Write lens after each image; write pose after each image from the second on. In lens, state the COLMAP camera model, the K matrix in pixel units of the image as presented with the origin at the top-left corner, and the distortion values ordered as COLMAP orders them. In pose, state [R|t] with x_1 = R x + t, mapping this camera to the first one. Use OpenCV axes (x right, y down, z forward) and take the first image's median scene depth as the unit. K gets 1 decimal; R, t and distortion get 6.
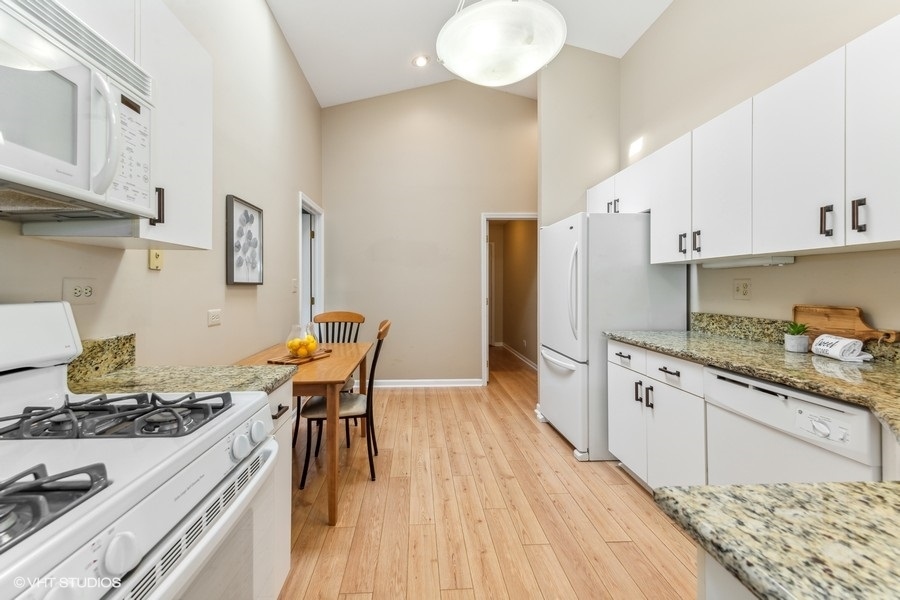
lens RADIAL K [[362.2, 0, 431.4], [0, 362.2, 281.1], [0, 0, 1]] dist [0.001054, 0.000039]
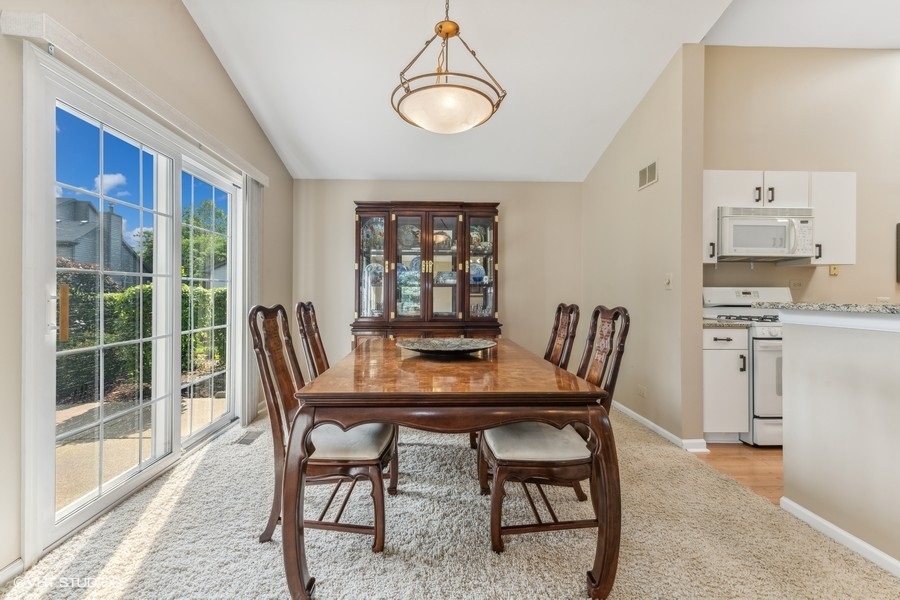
lens RADIAL K [[408.8, 0, 450.8], [0, 408.8, 296.9], [0, 0, 1]] dist [-0.001239, -0.000455]
pose [[-0.002806, 0.007387, -0.999969, 1.008111], [-0.001789, 0.999971, 0.007392, 0.048972], [0.999994, 0.001809, -0.002793, -0.757540]]
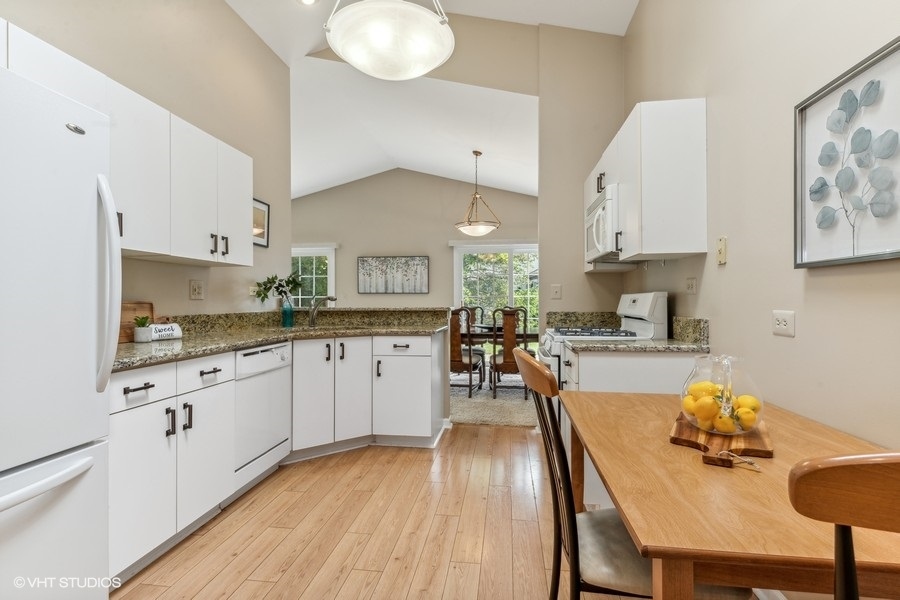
lens RADIAL K [[457.1, 0, 448.1], [0, 457.1, 302.1], [0, 0, 1]] dist [-0.001365, -0.000048]
pose [[-0.985224, 0.006518, 0.171148, -0.189494], [0.004138, 0.999890, -0.014259, 0.092144], [-0.171222, -0.013340, -0.985142, 2.281273]]
